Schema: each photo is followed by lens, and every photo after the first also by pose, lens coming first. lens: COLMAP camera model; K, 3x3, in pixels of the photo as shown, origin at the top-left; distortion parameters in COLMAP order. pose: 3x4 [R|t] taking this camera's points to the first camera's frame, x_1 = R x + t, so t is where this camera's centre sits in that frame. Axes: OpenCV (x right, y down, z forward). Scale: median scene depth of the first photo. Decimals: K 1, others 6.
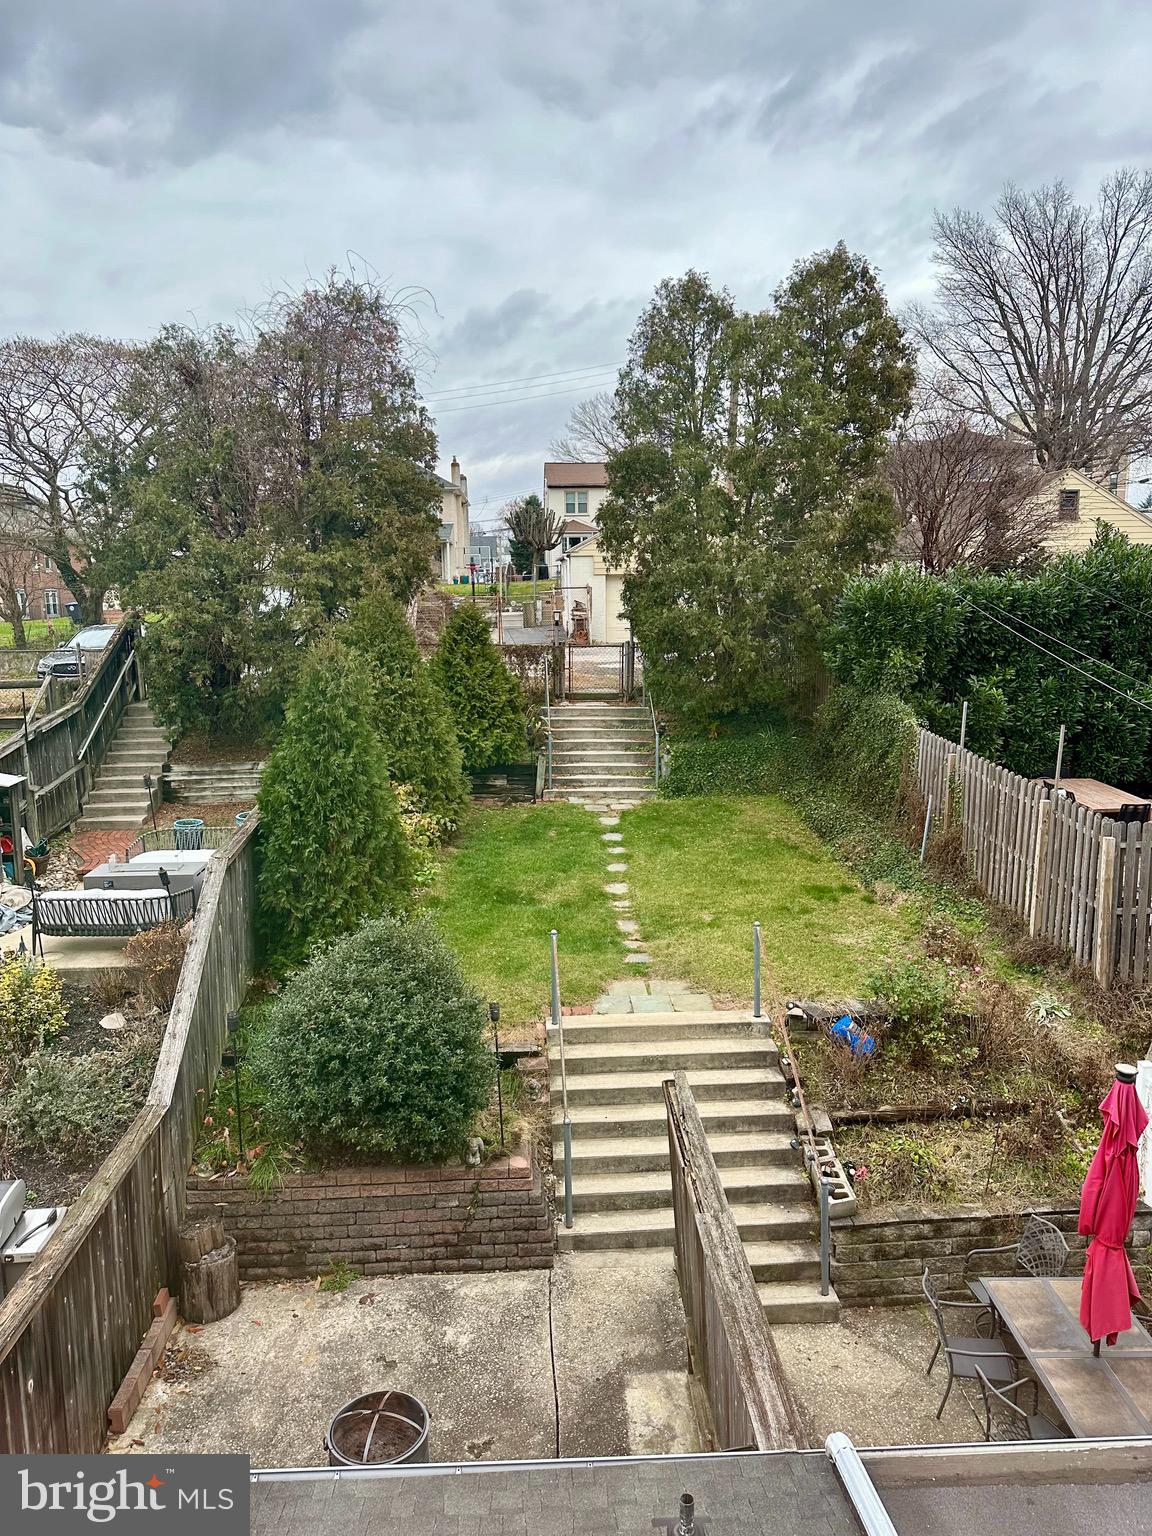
lens RADIAL K [[1074.7, 0, 573.8], [0, 1074.7, 764.8], [0, 0, 1]] dist [0.008187, 0.000957]
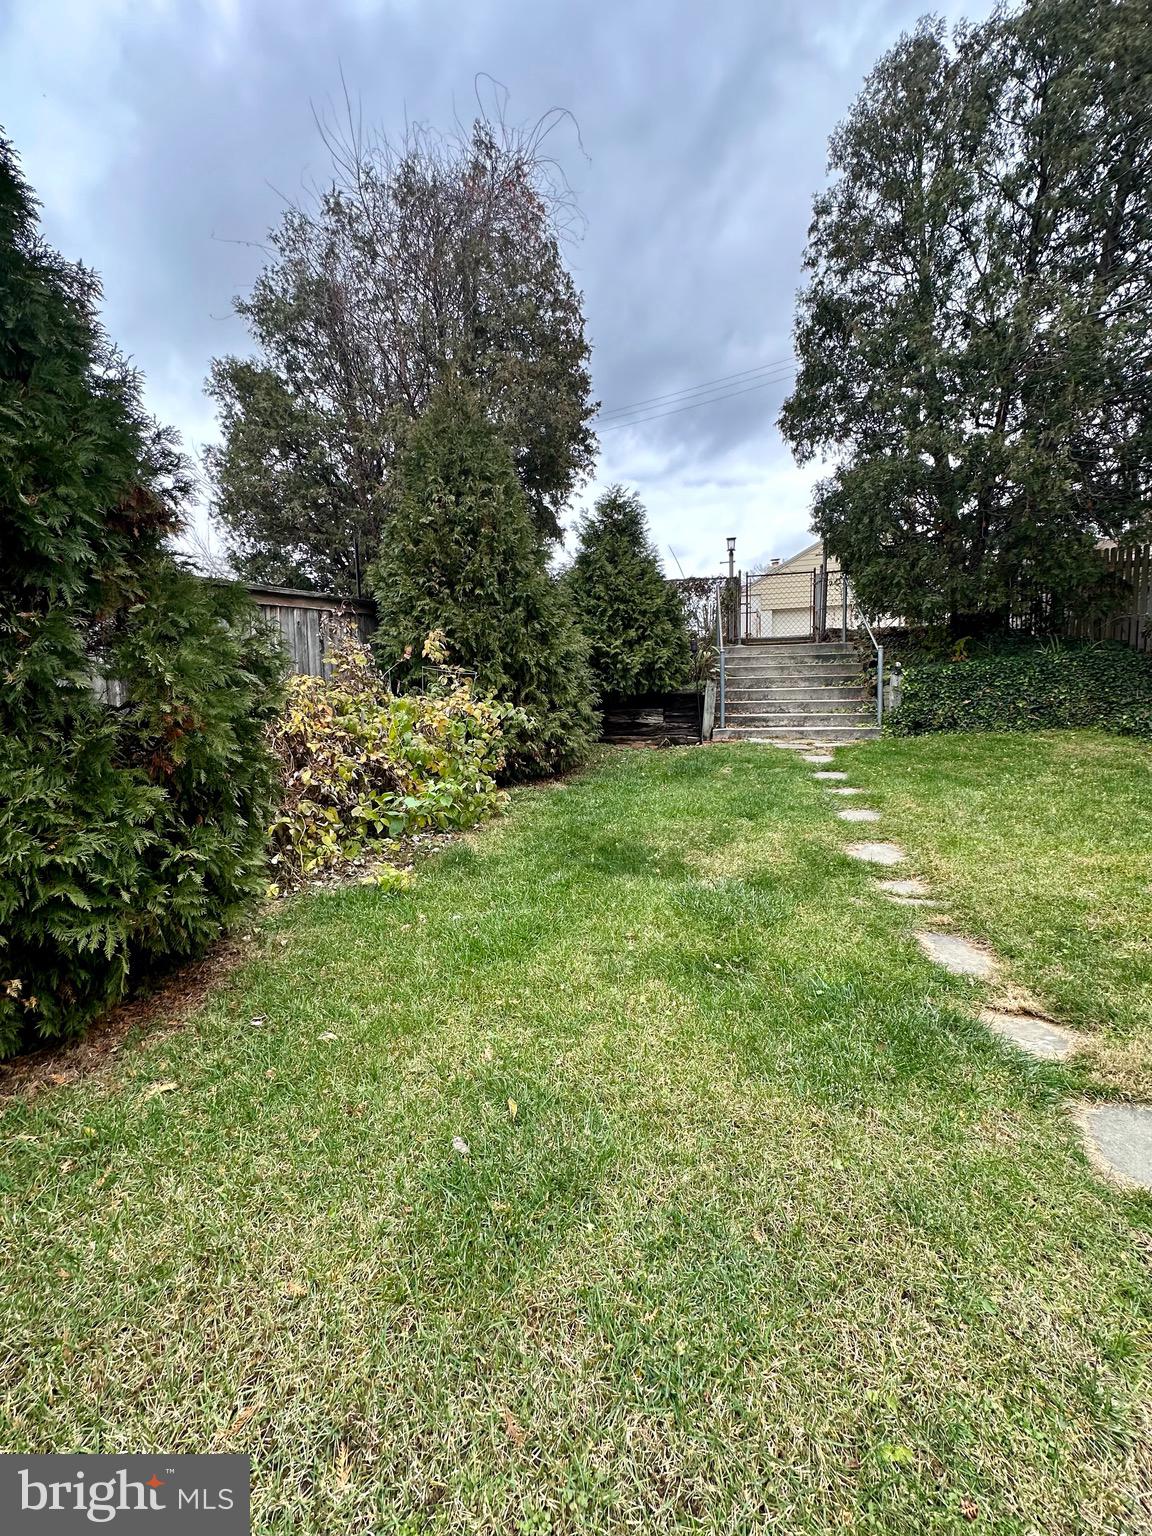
lens RADIAL K [[611.4, 0, 576.4], [0, 611.4, 770.3], [0, 0, 1]] dist [-0.003699, 0.000883]
pose [[0.967135, 0.003296, -0.254243, -0.013888], [-0.018929, 0.998075, -0.059064, 0.088993], [0.253559, 0.061936, 0.965335, 0.654854]]
